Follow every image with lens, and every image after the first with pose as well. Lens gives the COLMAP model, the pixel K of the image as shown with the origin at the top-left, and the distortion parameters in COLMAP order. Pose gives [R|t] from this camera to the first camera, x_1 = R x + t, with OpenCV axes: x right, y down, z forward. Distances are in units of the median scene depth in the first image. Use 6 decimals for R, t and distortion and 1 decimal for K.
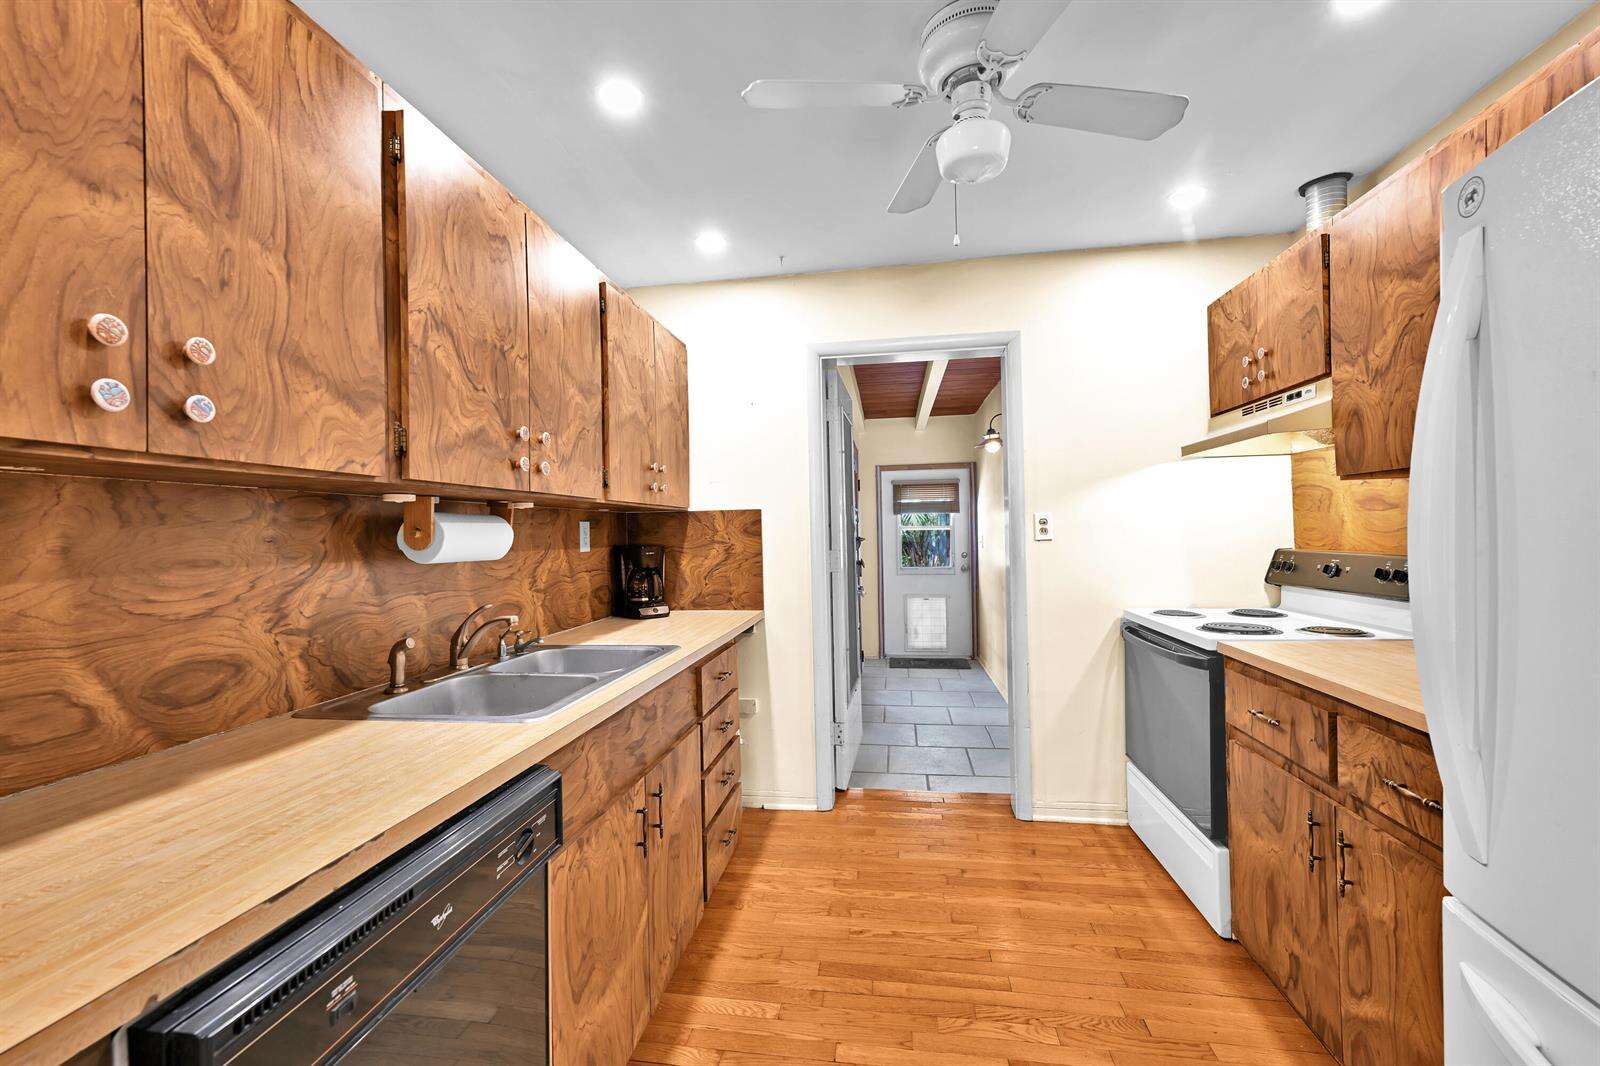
lens RADIAL K [[655.7, 0, 795.1], [0, 655.7, 530.1], [0, 0, 1]] dist [-0.000121, 0.000045]
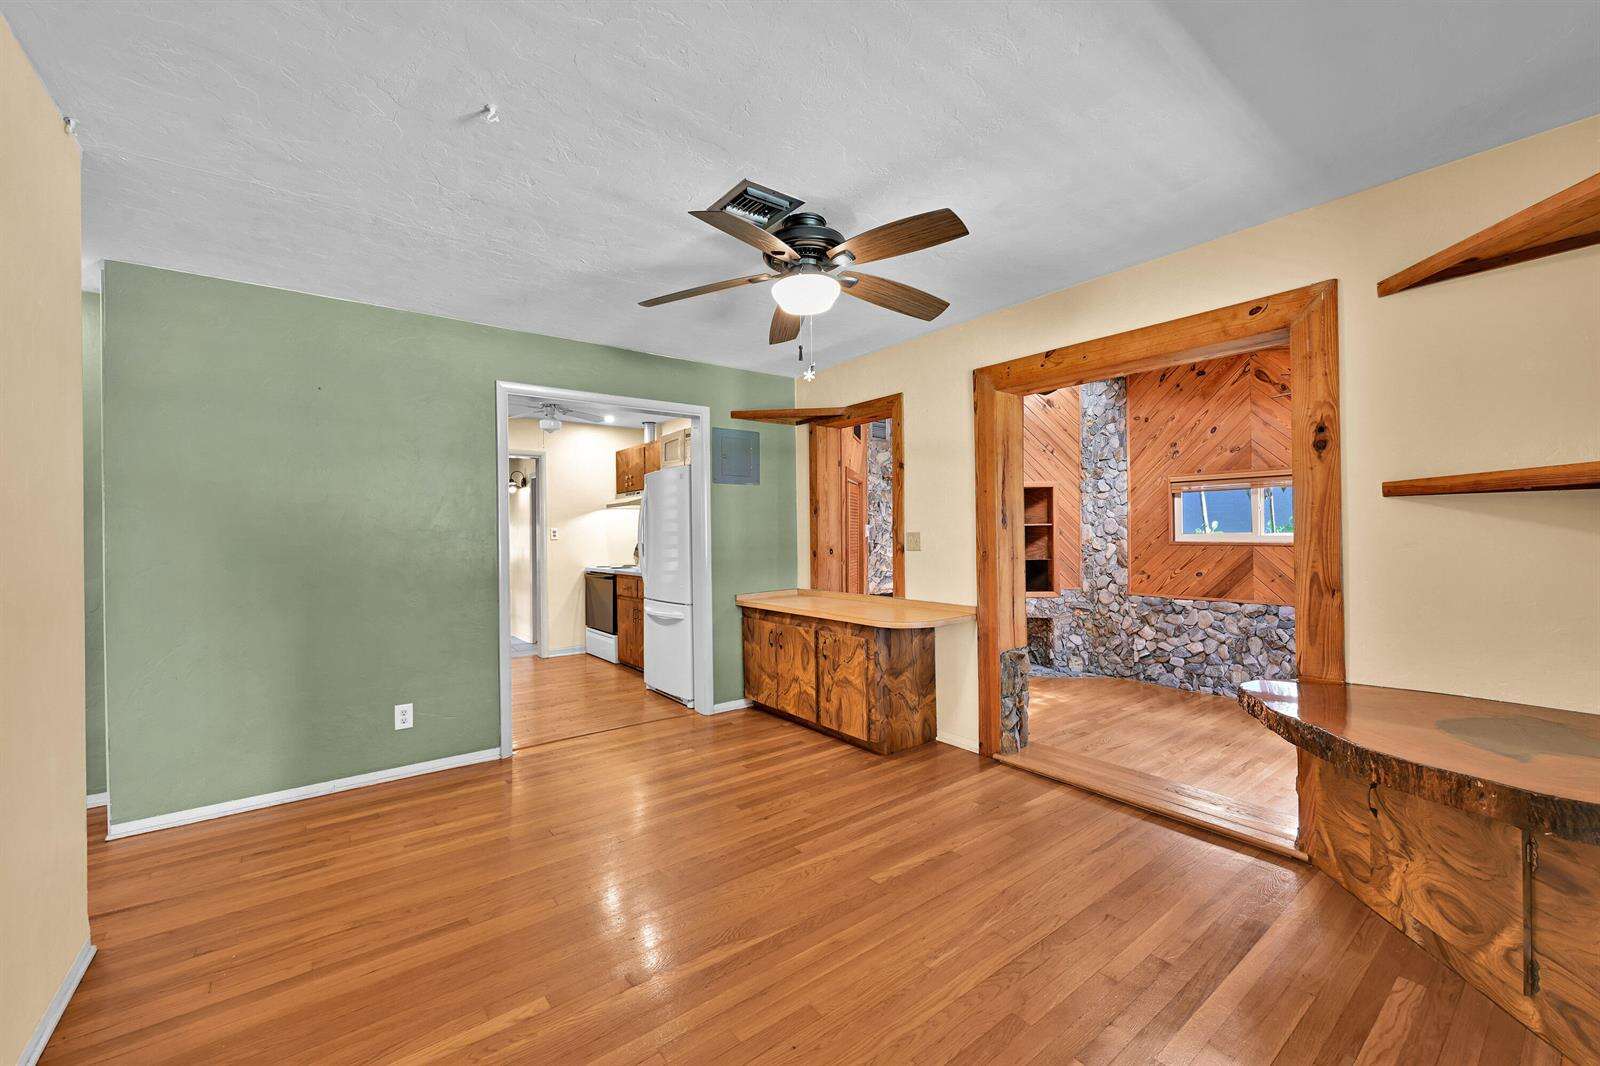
lens RADIAL K [[632.0, 0, 794.5], [0, 632.0, 529.9], [0, 0, 1]] dist [-0.000698, 0.000135]
pose [[0.687889, 0.017785, 0.725598, -1.104510], [-0.004639, 0.999787, -0.020107, 0.036159], [-0.725801, 0.010465, 0.687825, -1.953360]]
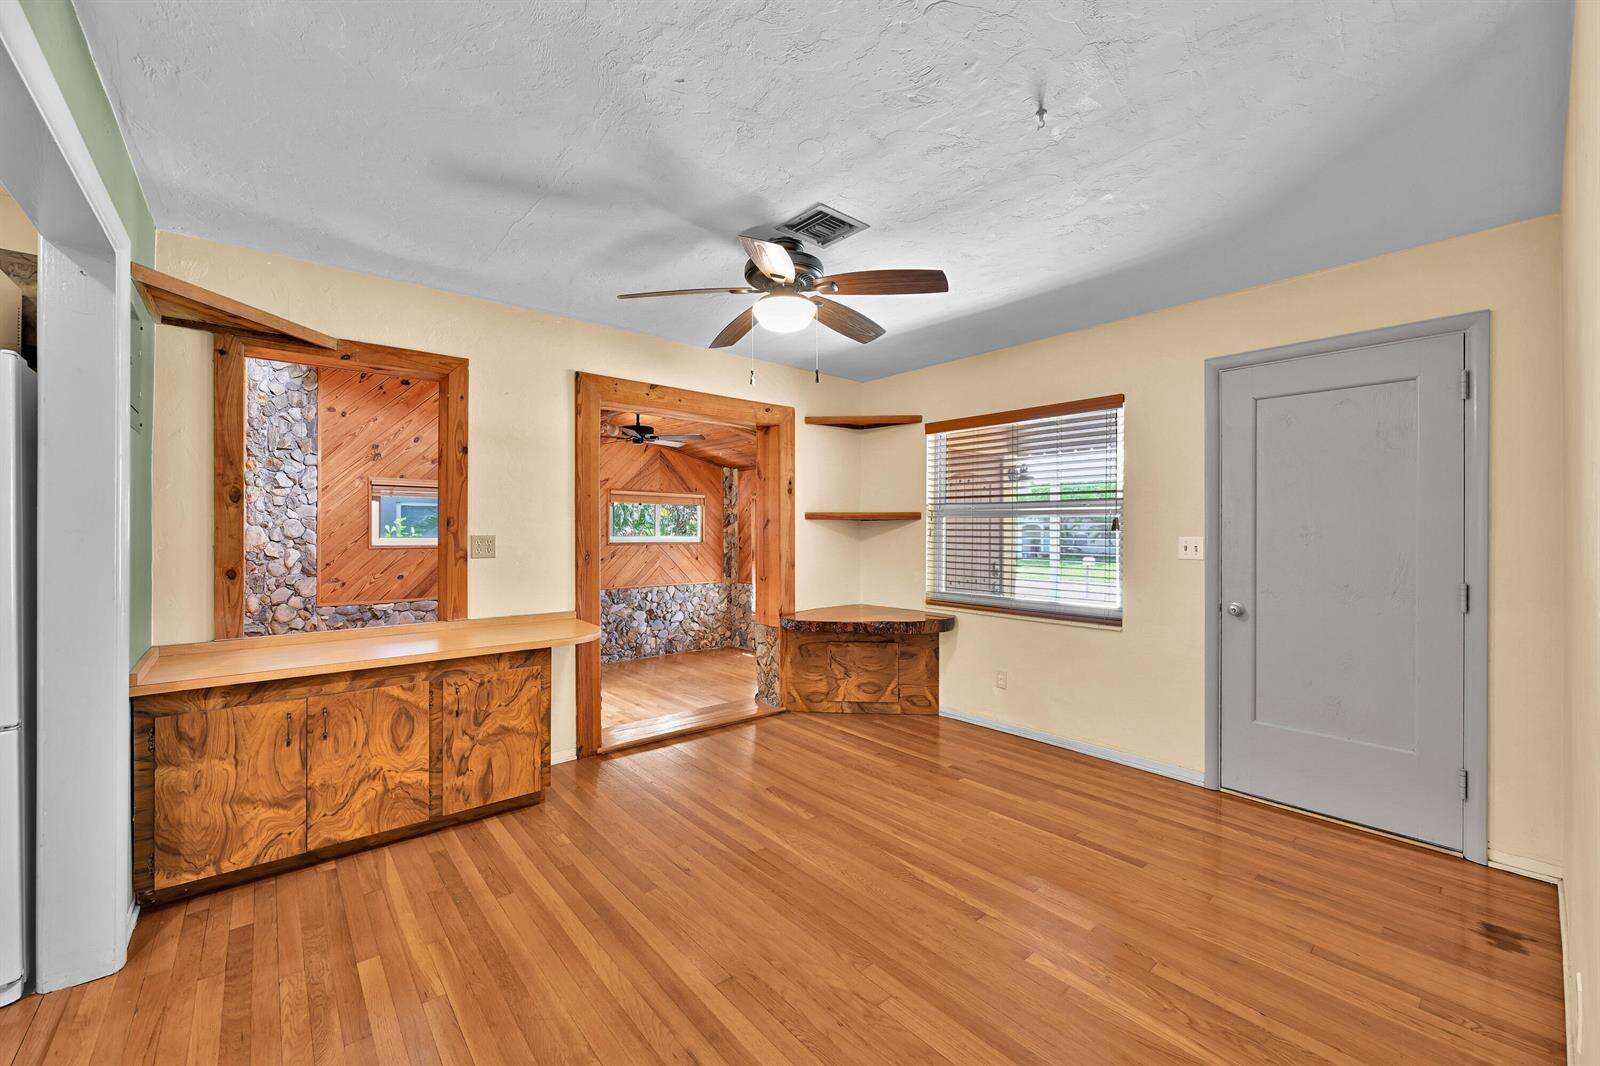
lens RADIAL K [[632.0, 0, 794.5], [0, 632.0, 529.9], [0, 0, 1]] dist [-0.000698, 0.000135]
pose [[-0.759809, 0.022195, 0.649768, -1.061642], [0.015213, 0.999750, -0.016359, 0.025511], [-0.649969, -0.002545, -0.759957, 0.065271]]
